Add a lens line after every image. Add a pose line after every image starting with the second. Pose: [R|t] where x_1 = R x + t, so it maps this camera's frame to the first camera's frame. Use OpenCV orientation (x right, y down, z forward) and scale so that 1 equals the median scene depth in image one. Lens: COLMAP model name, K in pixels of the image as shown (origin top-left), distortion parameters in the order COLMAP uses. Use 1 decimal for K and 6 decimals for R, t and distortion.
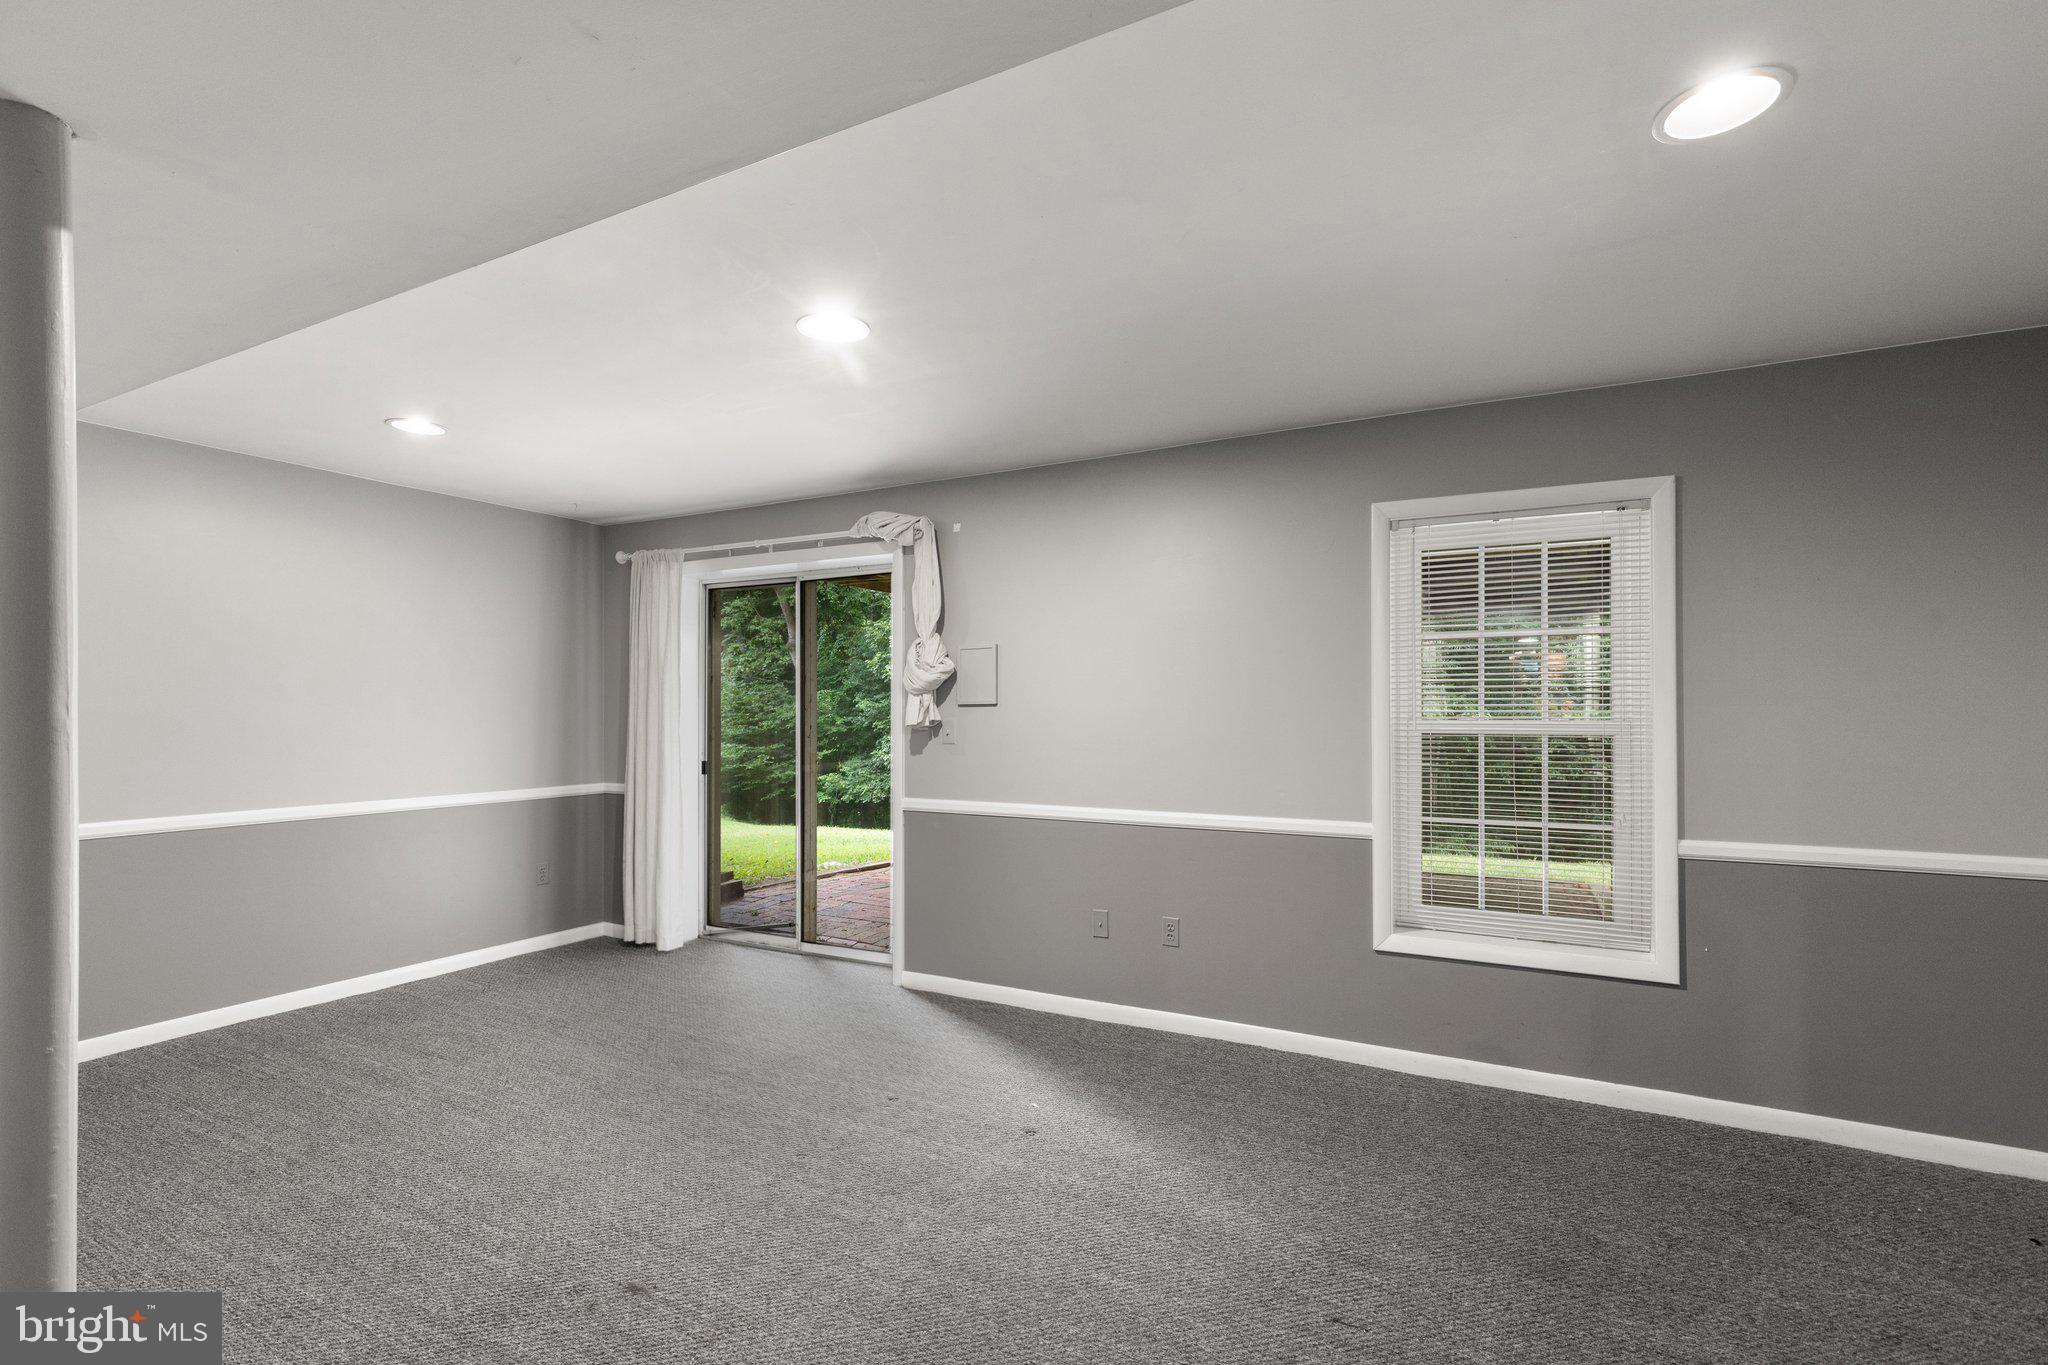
lens RADIAL K [[929.4, 0, 1021.8], [0, 929.4, 690.7], [0, 0, 1]] dist [0.015246, -0.000071]
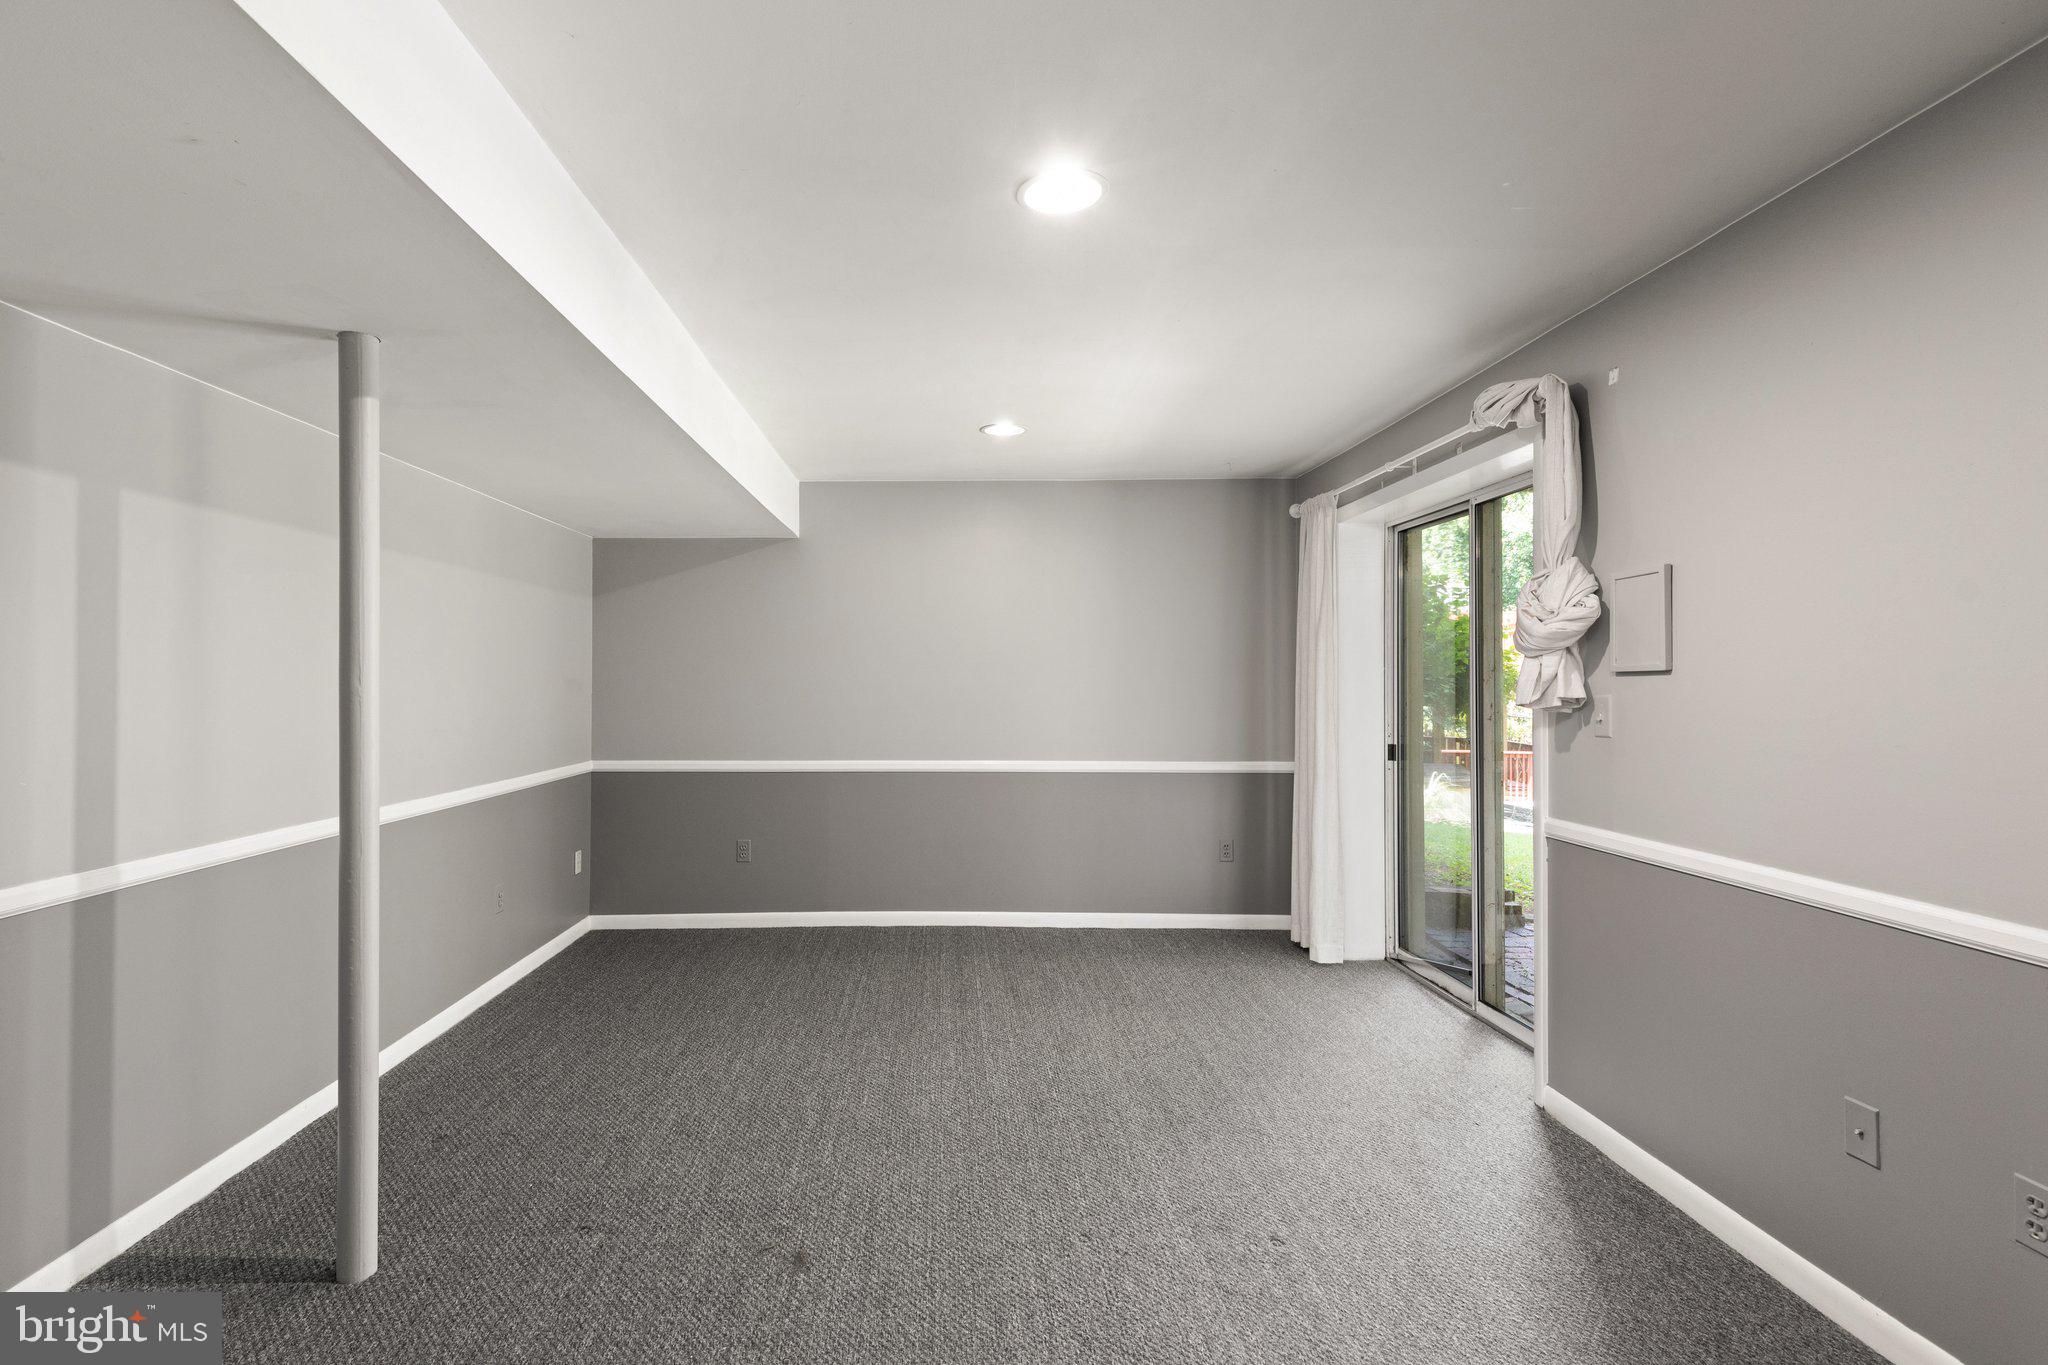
lens RADIAL K [[988.4, 0, 1023.5], [0, 988.4, 670.0], [0, 0, 1]] dist [0.014319, 0.000231]
pose [[0.462769, -0.009944, -0.886423, 0.323558], [0.017083, 0.999851, -0.002298, 0.008541], [0.886314, -0.014080, 0.462870, 0.367479]]
